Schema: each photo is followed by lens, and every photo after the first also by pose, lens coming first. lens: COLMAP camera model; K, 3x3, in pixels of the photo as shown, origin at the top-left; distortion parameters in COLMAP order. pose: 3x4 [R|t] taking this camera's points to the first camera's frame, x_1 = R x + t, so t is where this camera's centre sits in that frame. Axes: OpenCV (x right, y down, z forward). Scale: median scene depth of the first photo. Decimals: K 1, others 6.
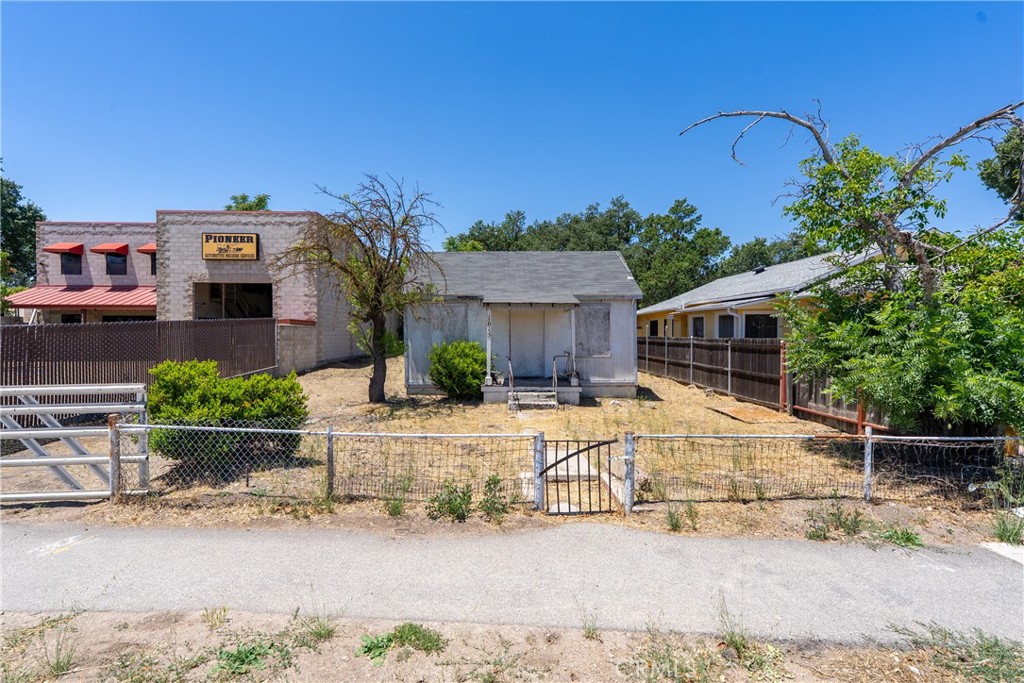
lens RADIAL K [[461.1, 0, 512.0], [0, 461.1, 341.5], [0, 0, 1]] dist [-0.000044, 0.000087]
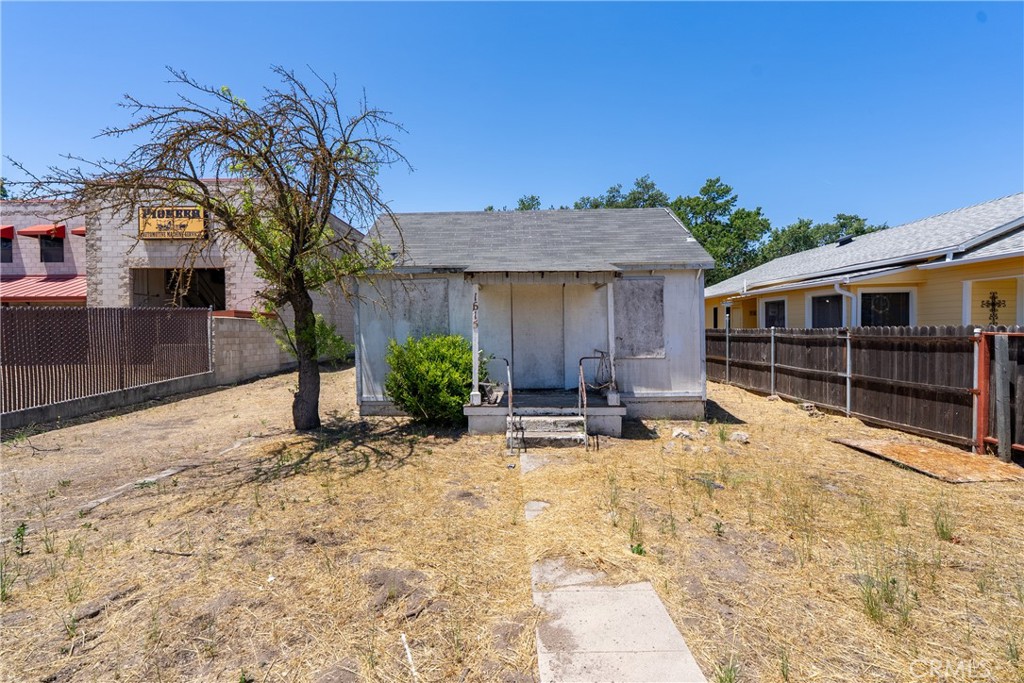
lens RADIAL K [[461.1, 0, 512.0], [0, 461.1, 341.5], [0, 0, 1]] dist [-0.000044, 0.000087]
pose [[0.999267, -0.008268, -0.037385, 0.019940], [0.008461, 0.999952, 0.005022, 0.005173], [0.037341, -0.005335, 0.999288, 0.329729]]
